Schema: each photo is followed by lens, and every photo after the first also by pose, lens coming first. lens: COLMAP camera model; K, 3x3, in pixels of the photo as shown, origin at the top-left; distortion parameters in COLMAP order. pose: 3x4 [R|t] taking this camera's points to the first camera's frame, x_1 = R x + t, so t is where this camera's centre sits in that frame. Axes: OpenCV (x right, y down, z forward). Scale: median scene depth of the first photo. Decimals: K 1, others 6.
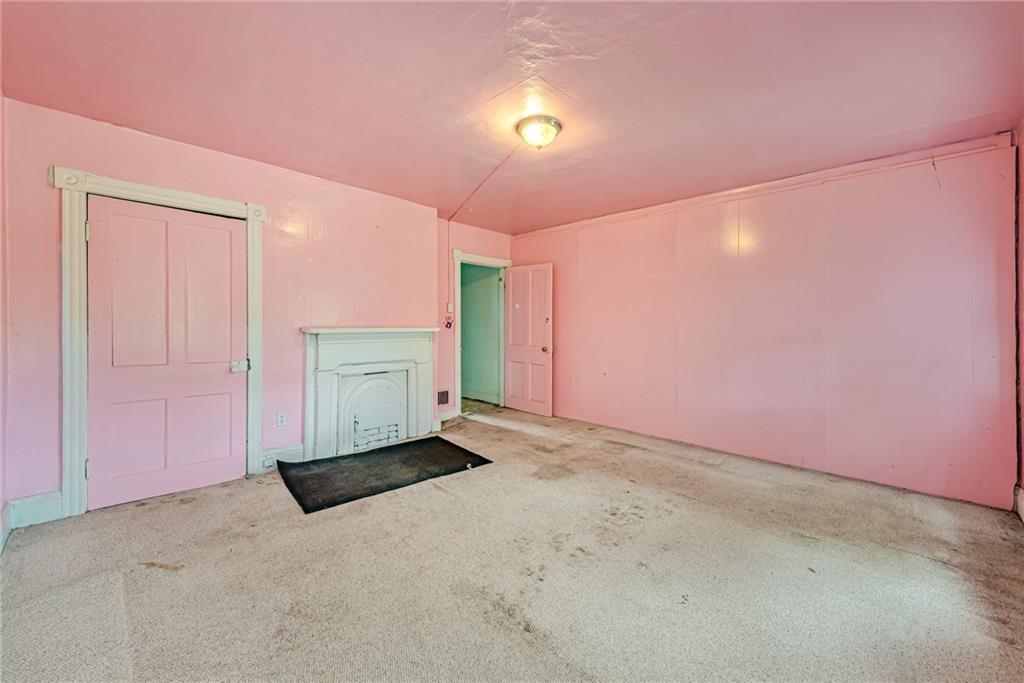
lens RADIAL K [[405.8, 0, 501.2], [0, 405.8, 320.3], [0, 0, 1]] dist [0.012278, -0.001537]
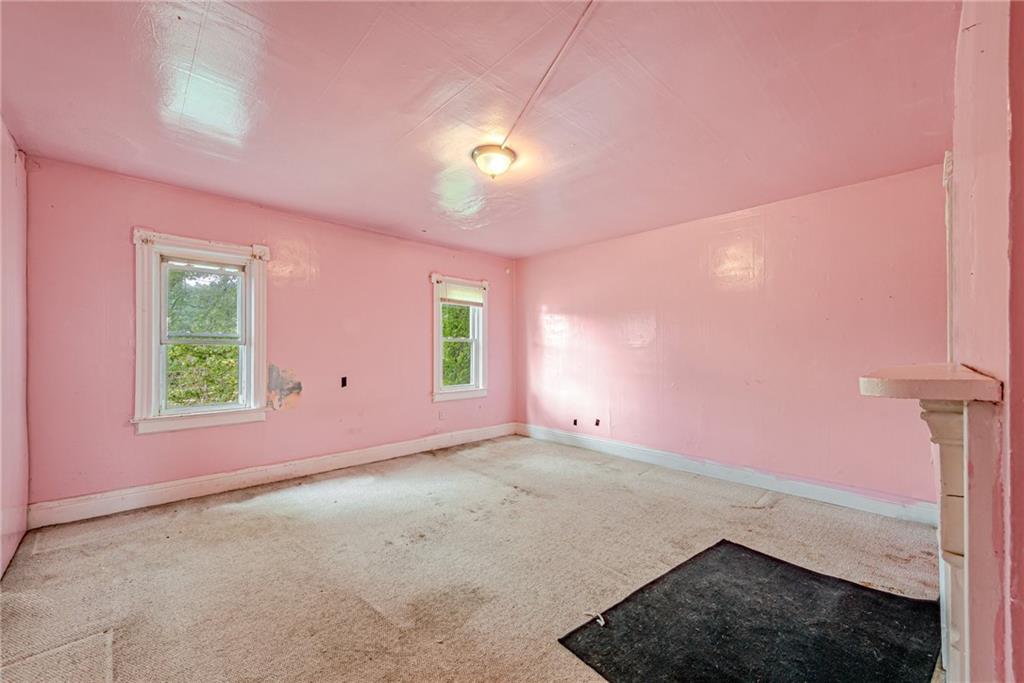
lens RADIAL K [[405.8, 0, 504.7], [0, 405.8, 346.3], [0, 0, 1]] dist [0.012278, -0.001537]
pose [[-0.999485, -0.007244, 0.031253, 0.031109], [-0.007545, 0.999926, -0.009526, 0.005963], [-0.031182, -0.009757, -0.999466, 1.661149]]
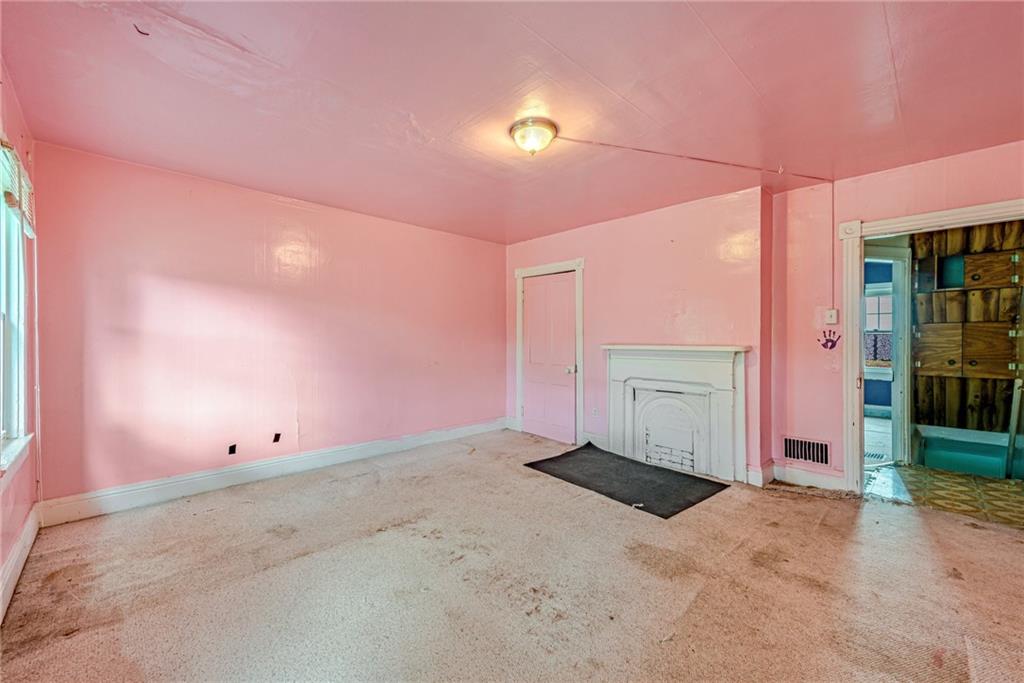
lens RADIAL K [[405.8, 0, 506.6], [0, 405.8, 340.5], [0, 0, 1]] dist [0.012278, -0.001537]
pose [[-0.021448, -0.000082, -0.999770, 0.855933], [0.004654, 0.999989, -0.000182, 0.005488], [0.999759, -0.004657, -0.021447, 0.793320]]
